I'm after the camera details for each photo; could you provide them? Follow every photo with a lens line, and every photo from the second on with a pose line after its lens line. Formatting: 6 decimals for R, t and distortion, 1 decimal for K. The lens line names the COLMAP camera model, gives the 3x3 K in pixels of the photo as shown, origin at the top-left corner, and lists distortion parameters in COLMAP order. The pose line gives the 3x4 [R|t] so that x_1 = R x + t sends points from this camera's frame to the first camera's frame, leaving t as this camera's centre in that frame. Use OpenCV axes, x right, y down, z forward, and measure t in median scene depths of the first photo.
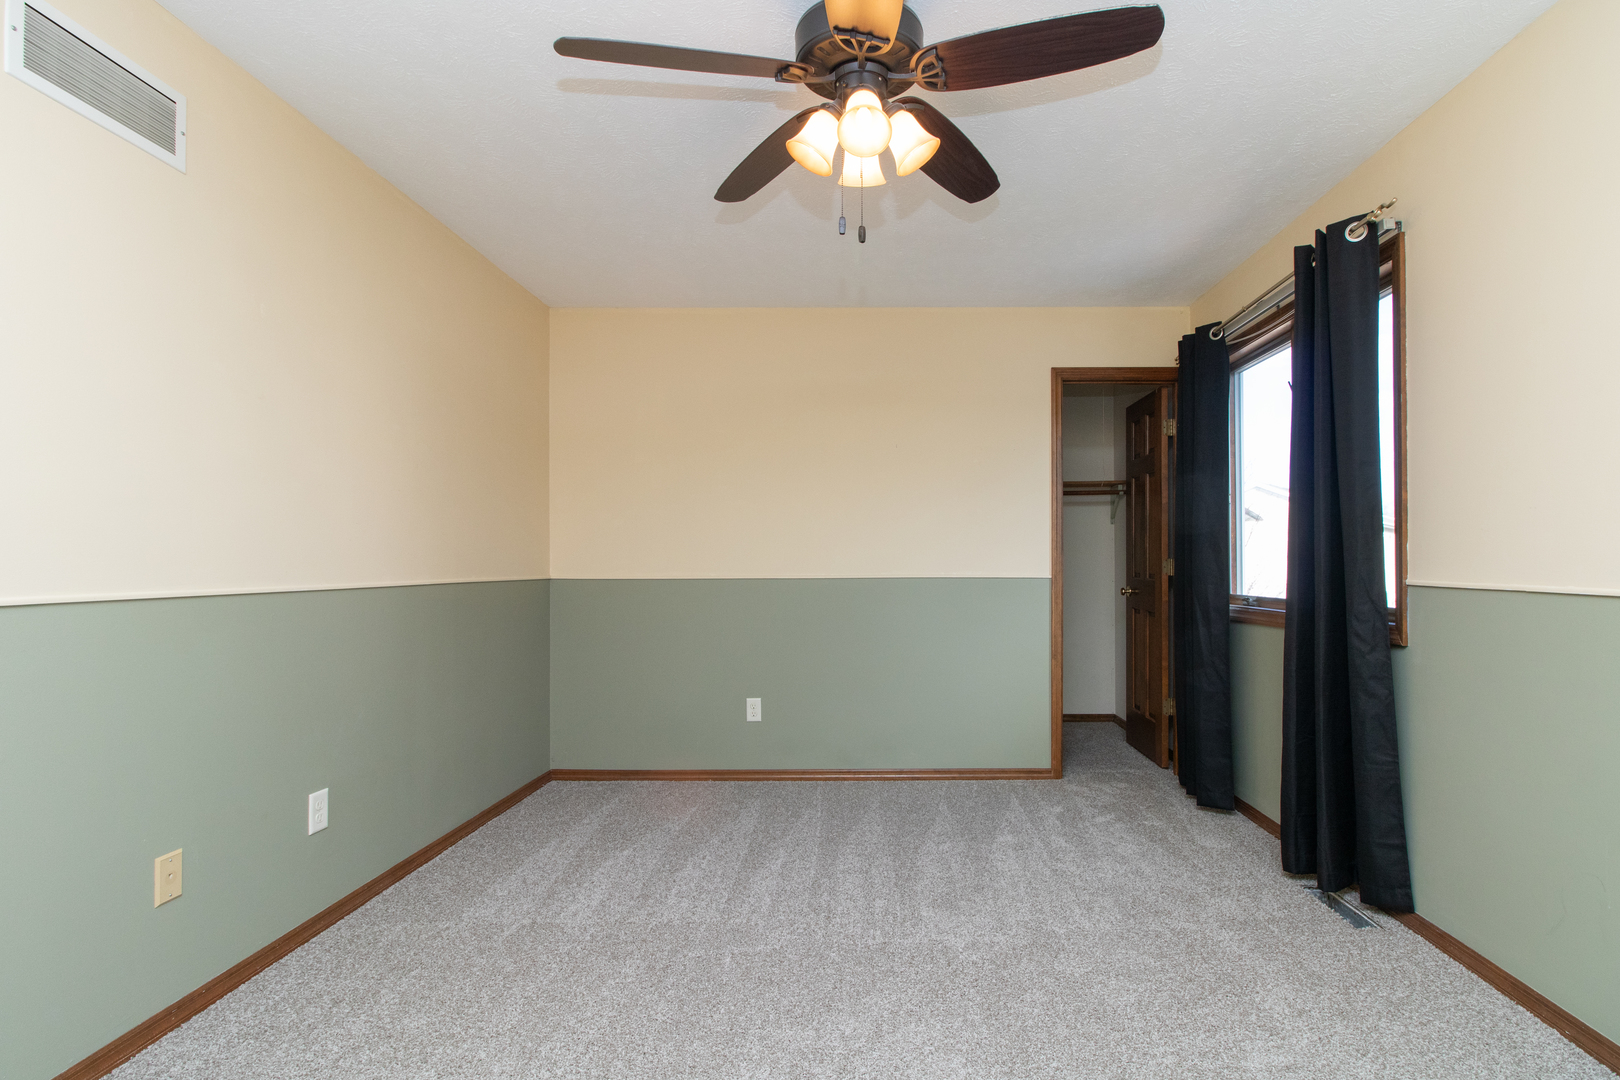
lens RADIAL K [[813.2, 0, 765.7], [0, 813.2, 554.9], [0, 0, 1]] dist [-0.000167, 0.001108]
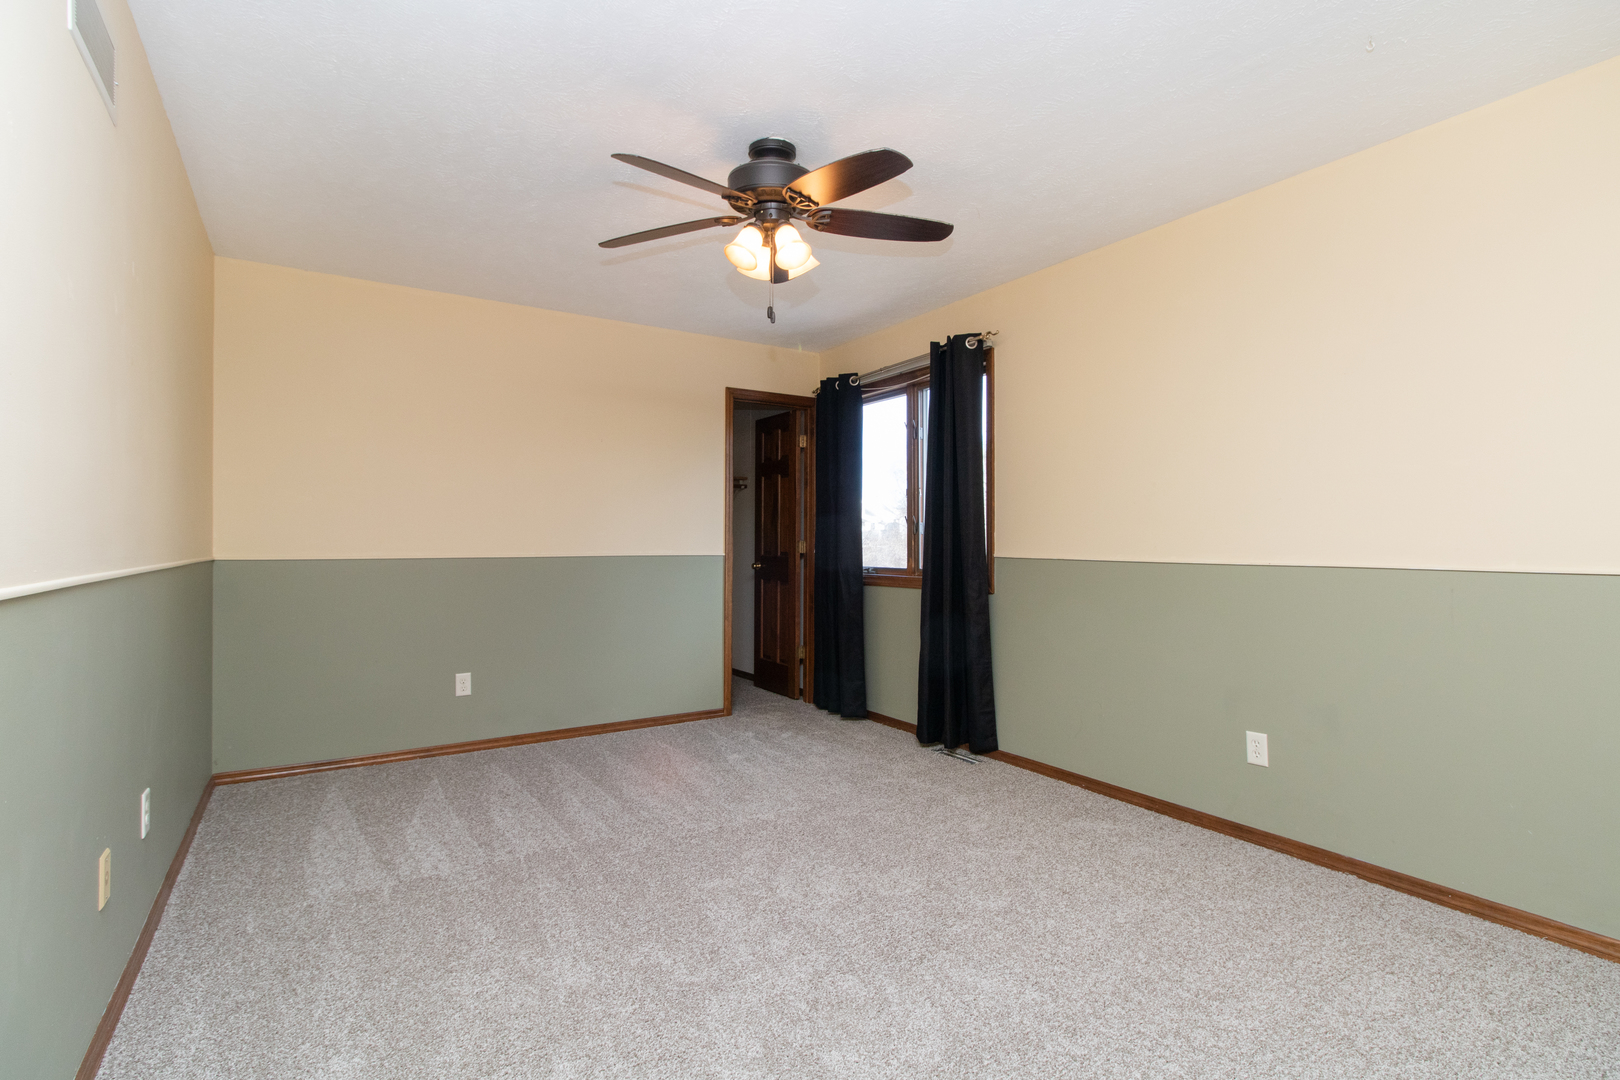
lens RADIAL K [[771.1, 0, 801.6], [0, 771.1, 532.7], [0, 0, 1]] dist [0.000952, 0.000235]
pose [[0.844799, 0.008729, 0.535013, -0.271861], [-0.007104, 0.999962, -0.005098, -0.001425], [-0.535037, 0.000506, 0.844829, -0.092614]]
